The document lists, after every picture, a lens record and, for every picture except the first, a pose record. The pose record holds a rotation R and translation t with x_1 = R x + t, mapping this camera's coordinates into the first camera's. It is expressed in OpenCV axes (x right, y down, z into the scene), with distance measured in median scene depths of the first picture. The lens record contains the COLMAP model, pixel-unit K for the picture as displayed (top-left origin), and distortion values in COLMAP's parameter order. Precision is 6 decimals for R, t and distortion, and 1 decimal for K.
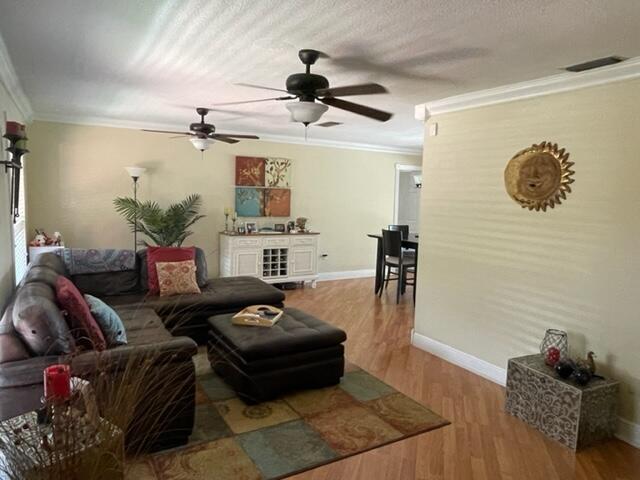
lens RADIAL K [[452.8, 0, 321.5], [0, 452.8, 238.2], [0, 0, 1]] dist [0.008261, 0.001651]
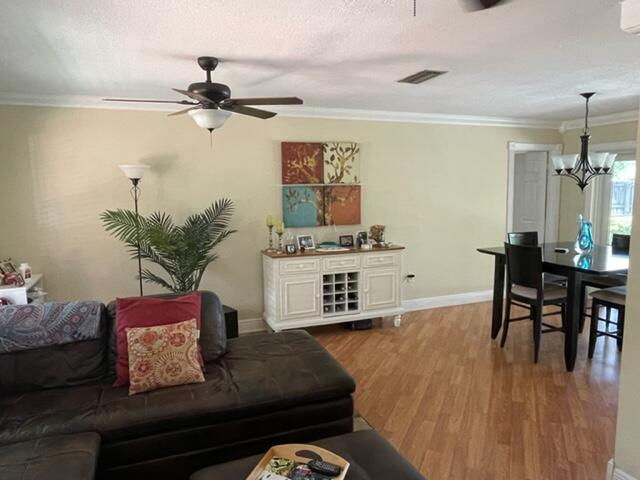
lens RADIAL K [[452.8, 0, 320.5], [0, 452.8, 242.0], [0, 0, 1]] dist [0.008261, 0.001651]
pose [[0.986931, -0.022384, -0.159584, -0.021485], [0.026322, 0.999398, 0.022603, -0.042391], [0.158982, -0.026509, 0.986926, 0.327472]]
